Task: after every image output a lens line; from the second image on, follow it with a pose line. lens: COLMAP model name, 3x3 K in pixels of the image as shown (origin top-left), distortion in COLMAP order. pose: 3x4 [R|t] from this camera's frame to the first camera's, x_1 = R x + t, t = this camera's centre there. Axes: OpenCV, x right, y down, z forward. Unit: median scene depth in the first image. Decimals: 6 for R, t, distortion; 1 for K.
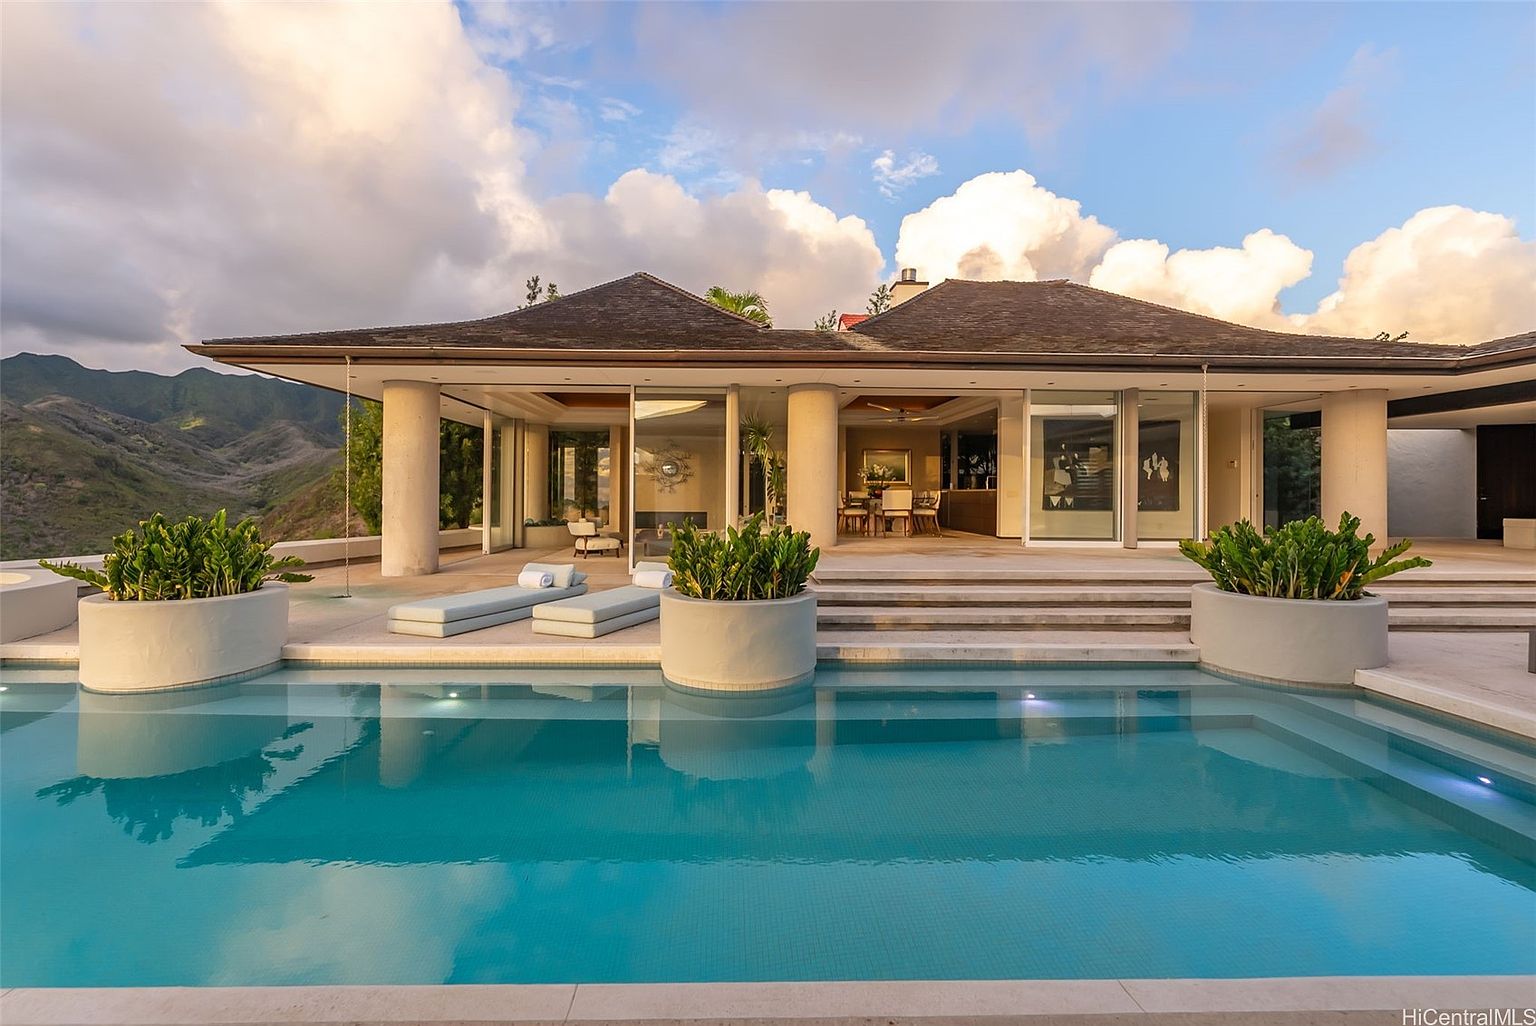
lens RADIAL K [[679.6, 0, 720.3], [0, 679.6, 487.4], [0, 0, 1]] dist [-0.001488, 0.000212]
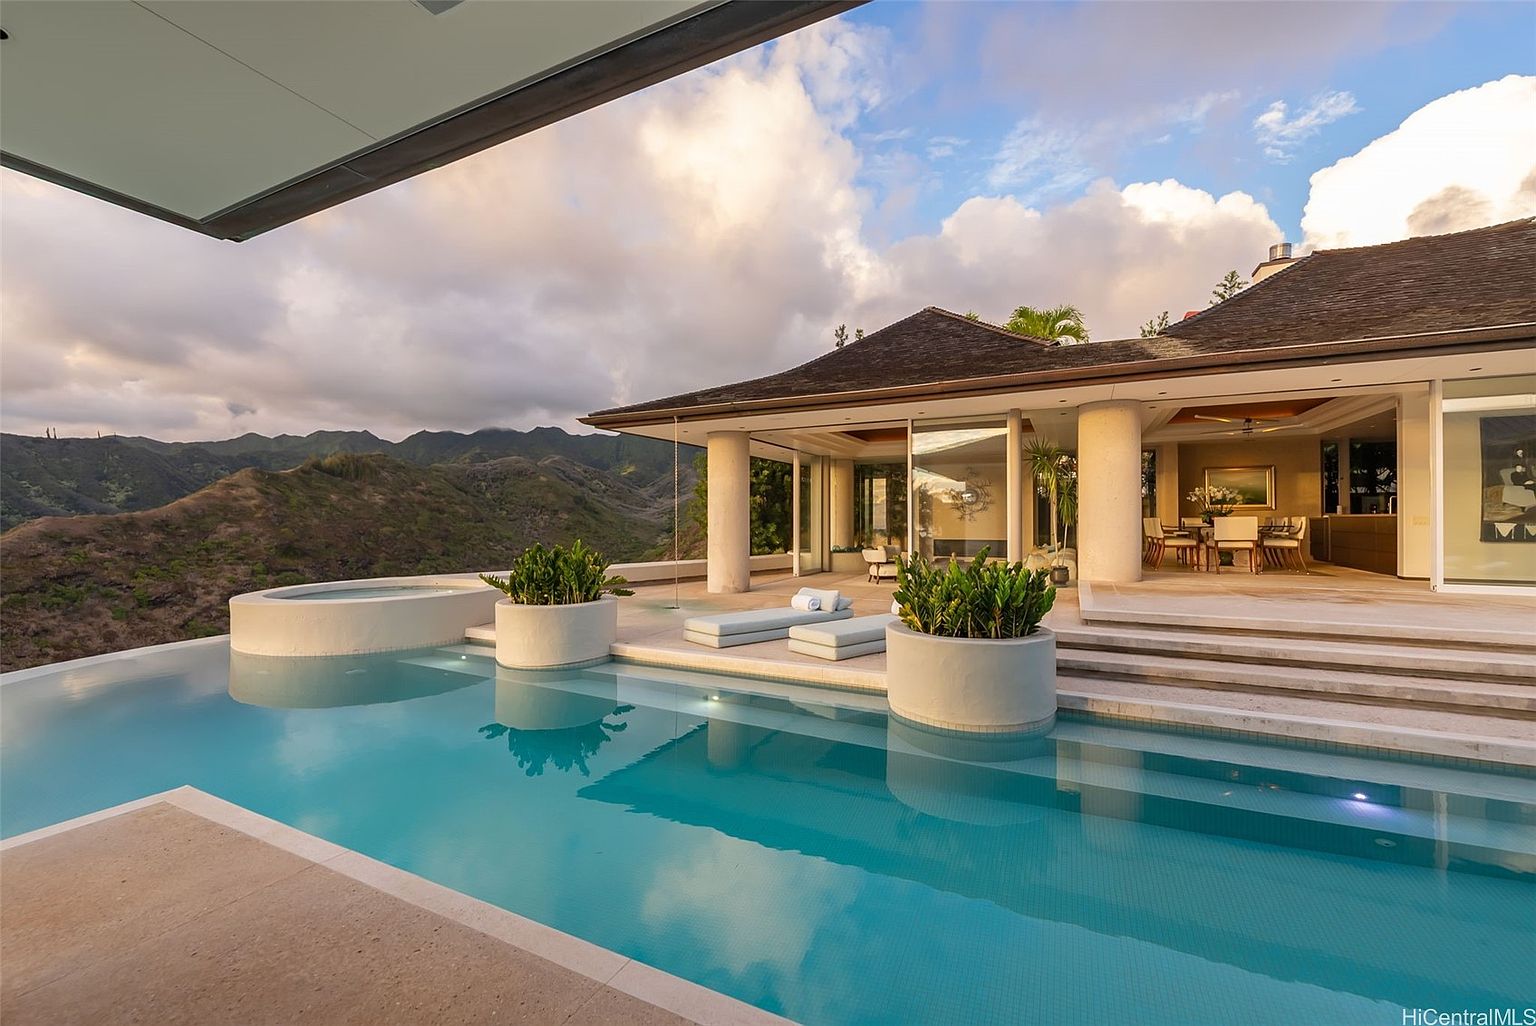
lens RADIAL K [[633.5, 0, 744.9], [0, 633.5, 515.0], [0, 0, 1]] dist [0.001326, 0.000049]
pose [[0.881829, -0.013325, -0.471380, 0.098848], [0.014945, 0.999888, -0.000307, -0.007339], [0.471332, -0.006774, 0.881930, 0.027225]]
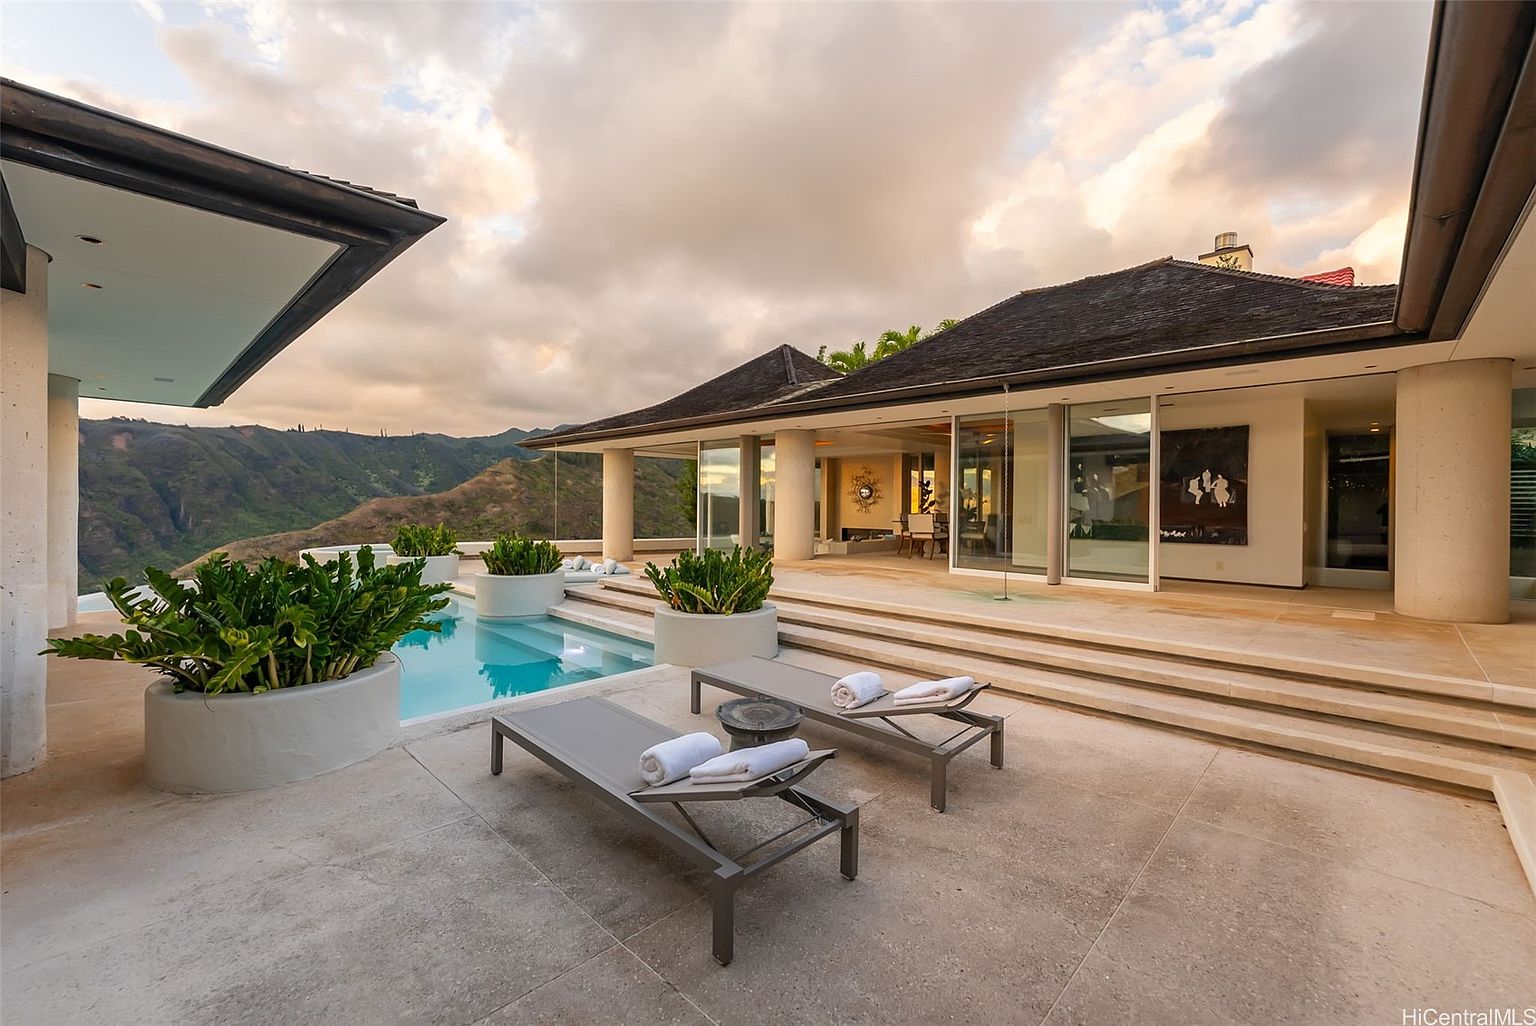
lens RADIAL K [[633.5, 0, 762.4], [0, 633.5, 510.3], [0, 0, 1]] dist [0.001326, 0.000049]
pose [[0.706586, 0.003752, -0.707618, 0.782105], [0.010000, 0.999833, 0.015287, -0.020358], [0.707557, -0.017878, 0.706430, 0.123234]]
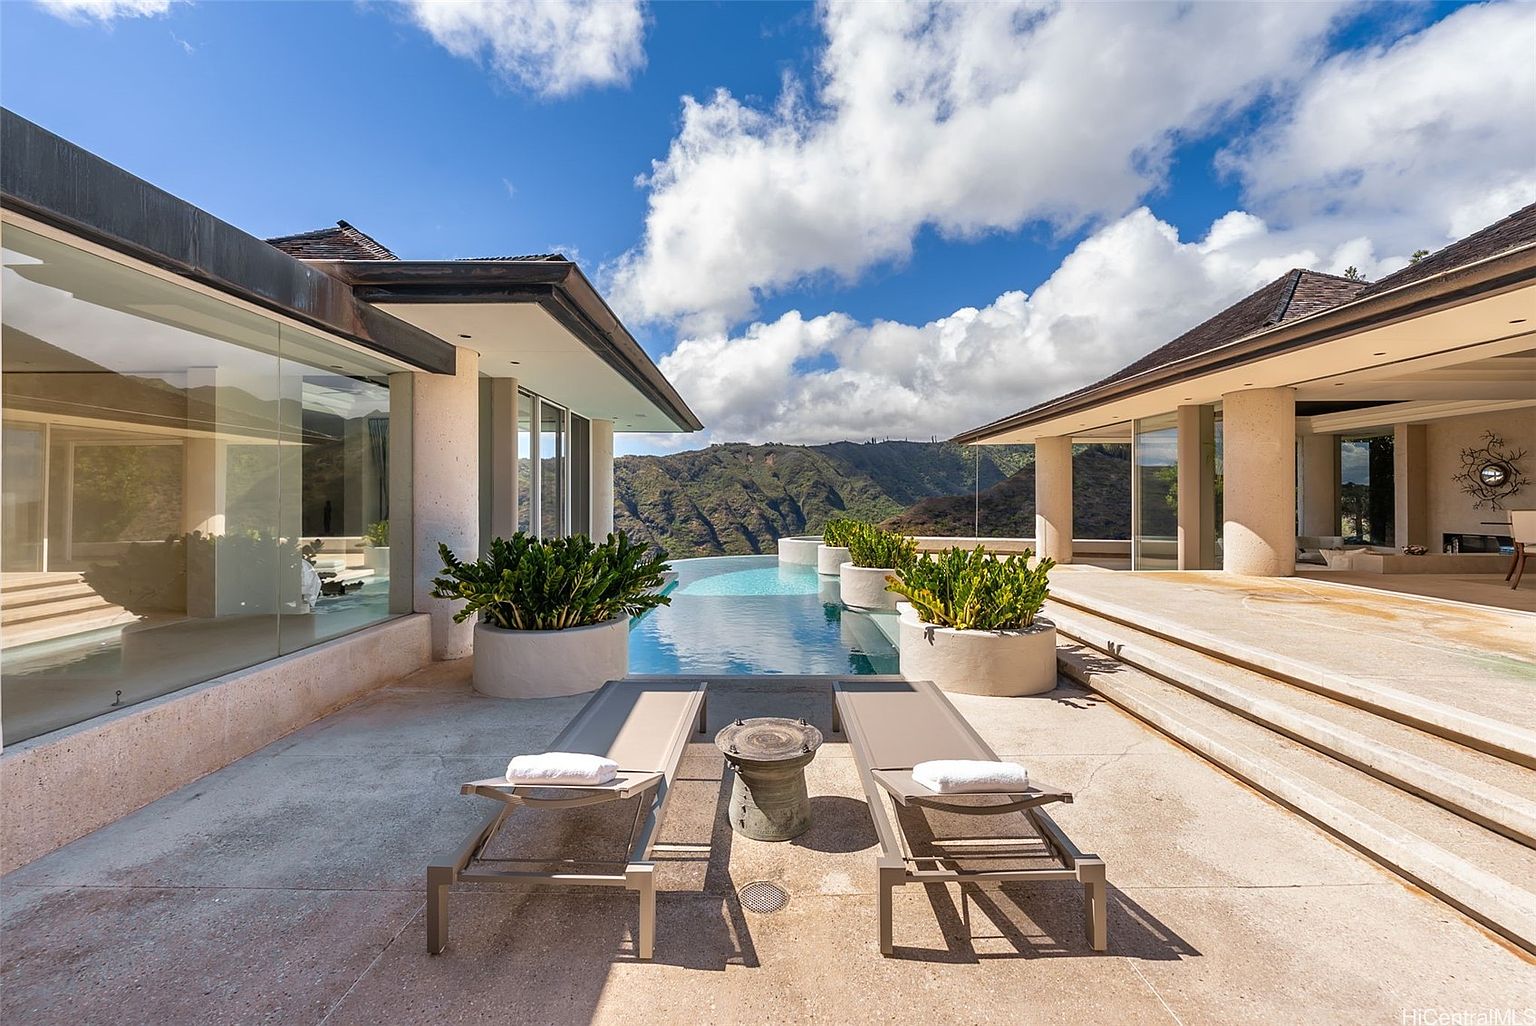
lens RADIAL K [[633.5, 0, 763.3], [0, 633.5, 505.5], [0, 0, 1]] dist [0.001326, 0.000049]
pose [[-0.021333, -0.000834, -0.999772, 0.822080], [0.018578, 0.999827, -0.001231, -0.013122], [0.999600, -0.018600, -0.021313, 0.330137]]
